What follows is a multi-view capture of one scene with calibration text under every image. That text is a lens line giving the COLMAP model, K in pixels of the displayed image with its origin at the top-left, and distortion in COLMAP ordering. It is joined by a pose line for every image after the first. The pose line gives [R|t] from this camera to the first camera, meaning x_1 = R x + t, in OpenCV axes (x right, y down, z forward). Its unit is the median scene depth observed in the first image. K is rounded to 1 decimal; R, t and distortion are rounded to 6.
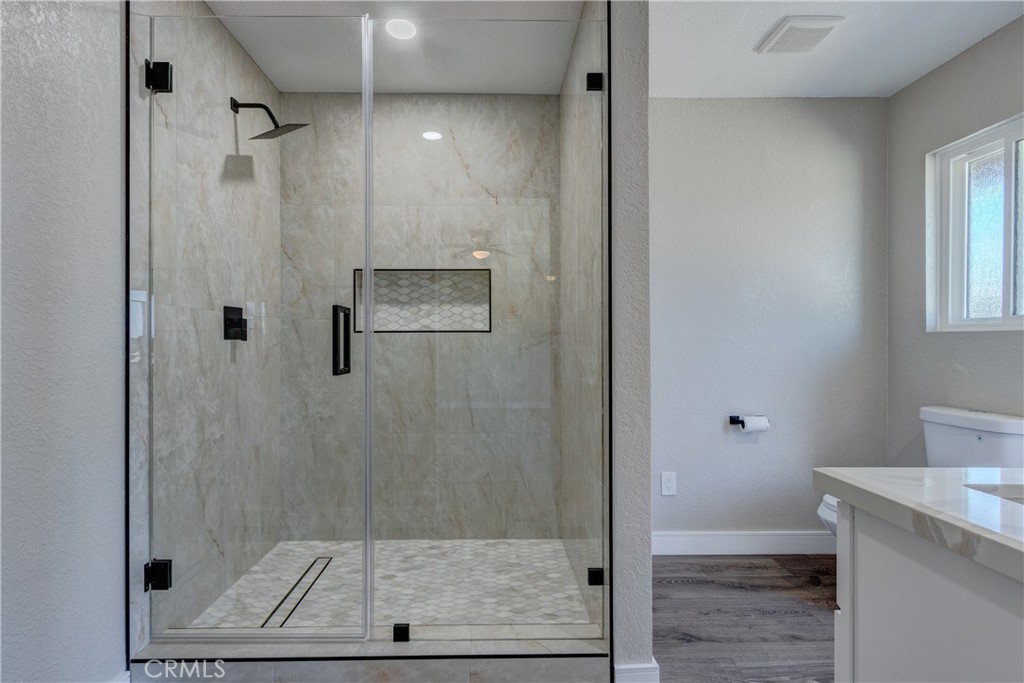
lens RADIAL K [[466.8, 0, 502.9], [0, 466.8, 345.8], [0, 0, 1]] dist [0.004988, -0.000084]
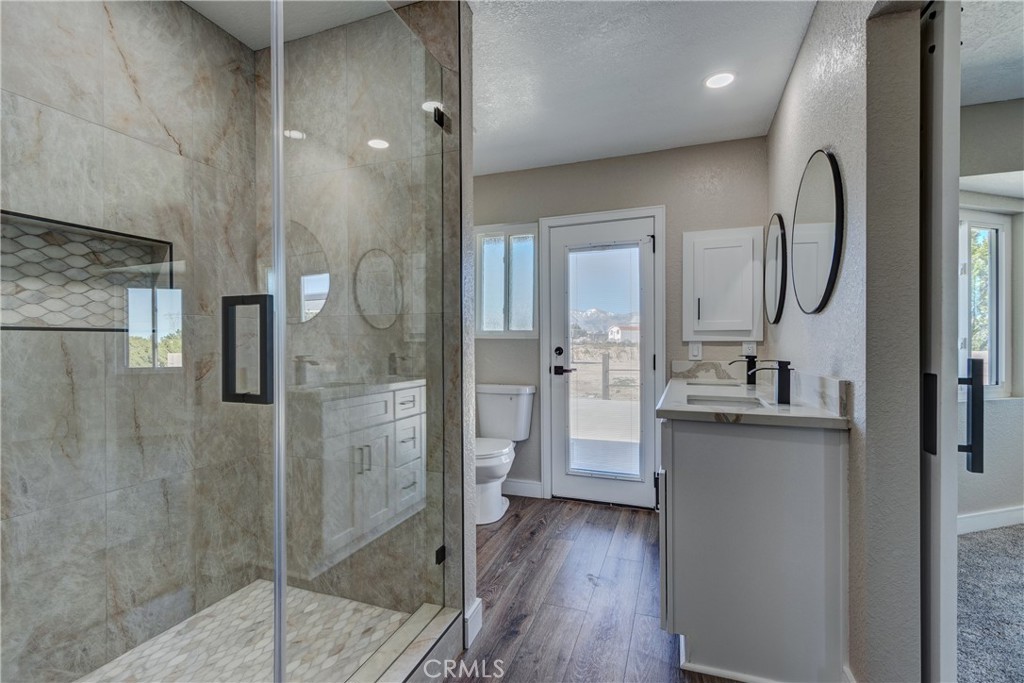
lens RADIAL K [[469.2, 0, 500.8], [0, 469.2, 344.3], [0, 0, 1]] dist [0.002245, -0.000112]
pose [[0.374229, -0.003157, 0.927331, -0.499622], [0.002908, 0.999993, 0.002231, -0.011608], [-0.927332, 0.001862, 0.374236, 0.276585]]
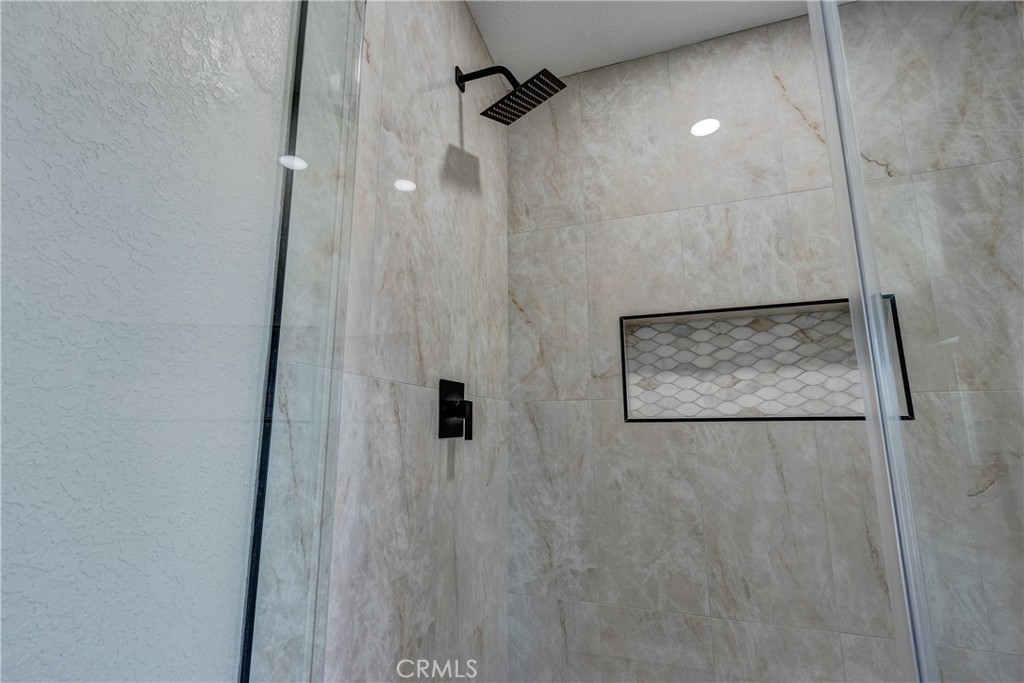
lens RADIAL K [[466.8, 0, 502.9], [0, 466.8, 345.8], [0, 0, 1]] dist [0.004988, -0.000084]
pose [[0.938316, -0.062958, -0.339999, -0.257867], [0.001479, 0.984006, -0.178127, -0.018172], [0.345776, 0.166637, 0.923402, 0.386822]]
